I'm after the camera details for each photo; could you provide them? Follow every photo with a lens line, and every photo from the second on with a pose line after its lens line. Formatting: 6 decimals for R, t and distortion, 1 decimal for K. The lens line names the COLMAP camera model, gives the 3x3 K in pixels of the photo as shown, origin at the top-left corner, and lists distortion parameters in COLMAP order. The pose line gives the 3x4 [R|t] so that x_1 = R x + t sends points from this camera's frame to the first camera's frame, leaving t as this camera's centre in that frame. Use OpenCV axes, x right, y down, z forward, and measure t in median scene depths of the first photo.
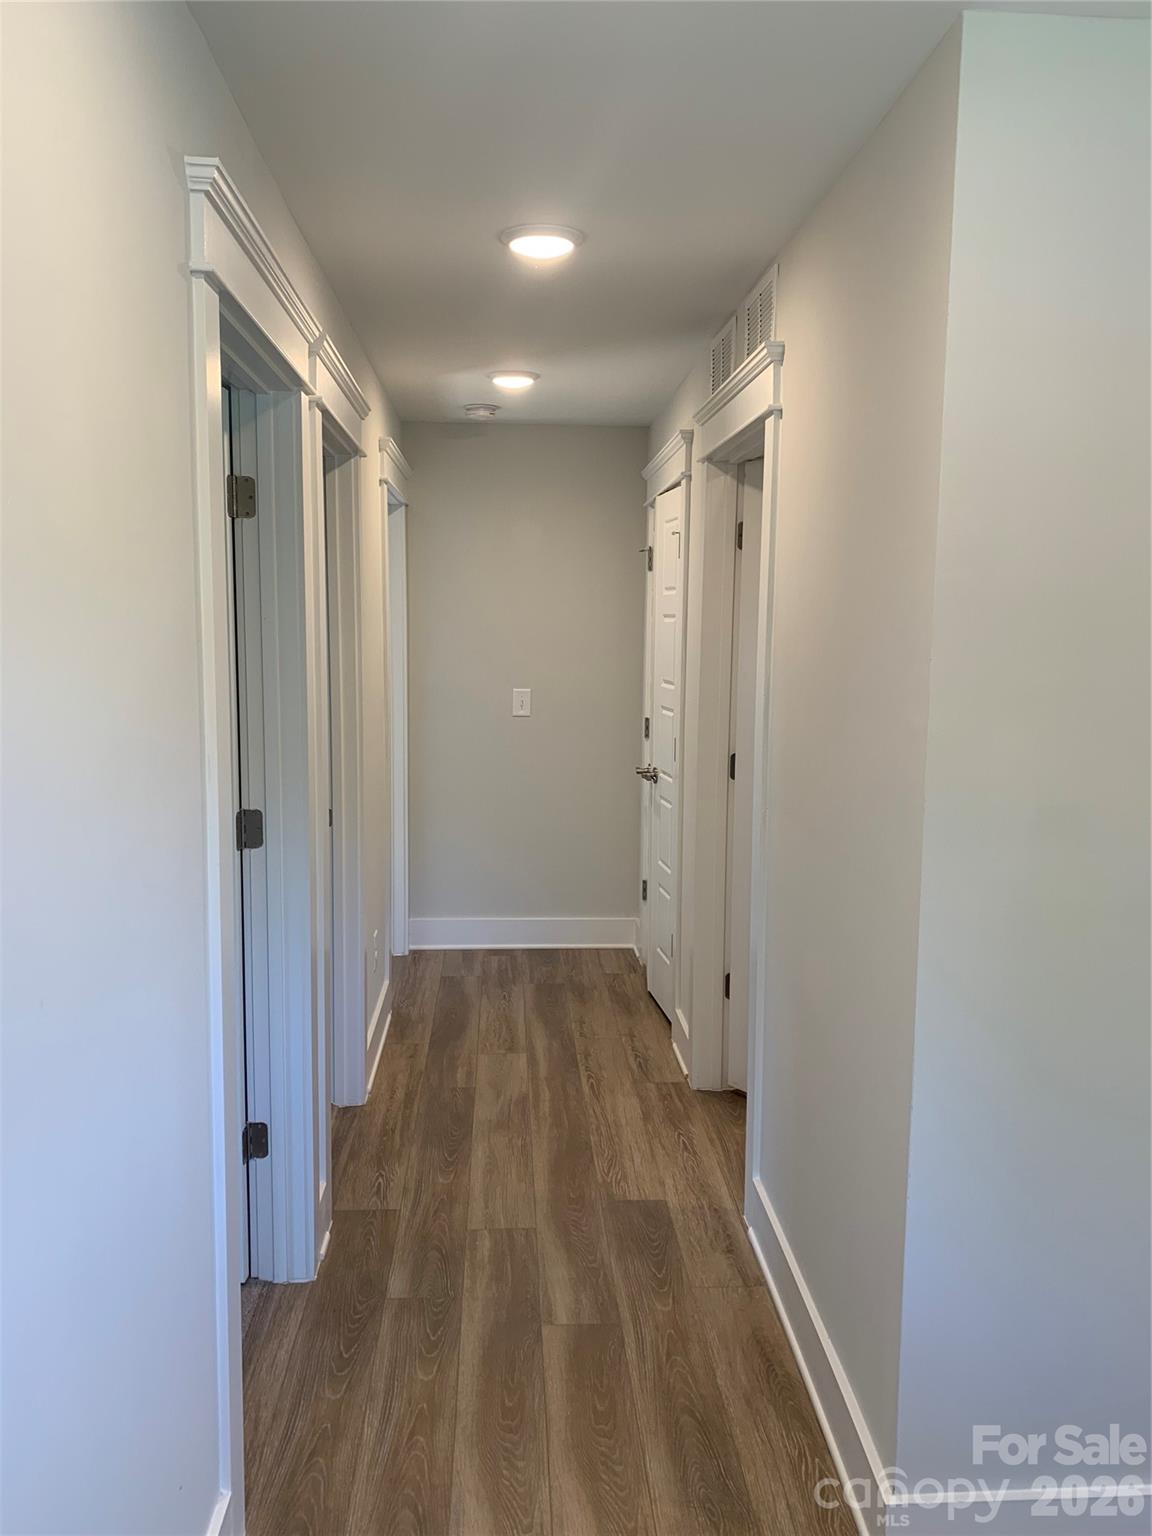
lens RADIAL K [[1172.0, 0, 580.0], [0, 1172.0, 770.0], [0, 0, 1]] dist [0.044532, -0.040394]
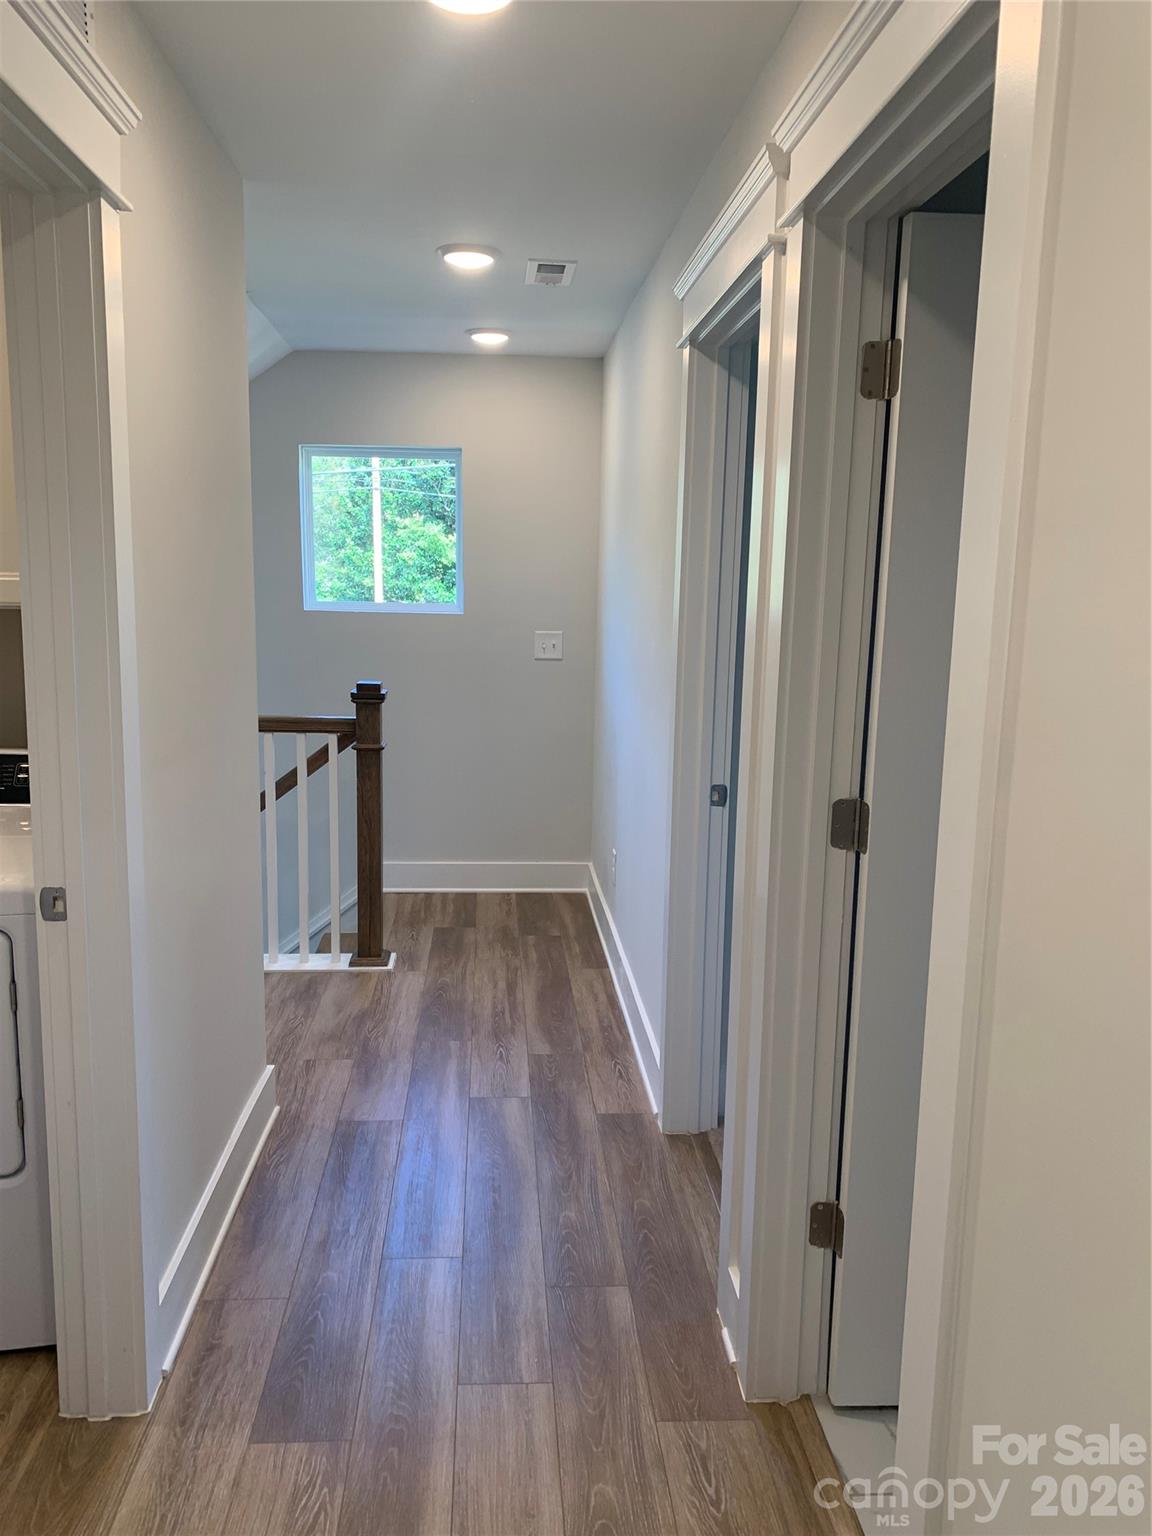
lens RADIAL K [[1172.0, 0, 583.1], [0, 1172.0, 770.5], [0, 0, 1]] dist [0.044532, -0.040394]
pose [[-0.999860, -0.007807, -0.014805, -0.106271], [-0.011833, 0.955297, 0.295412, -0.195669], [0.011837, 0.295546, -0.955255, 1.663326]]
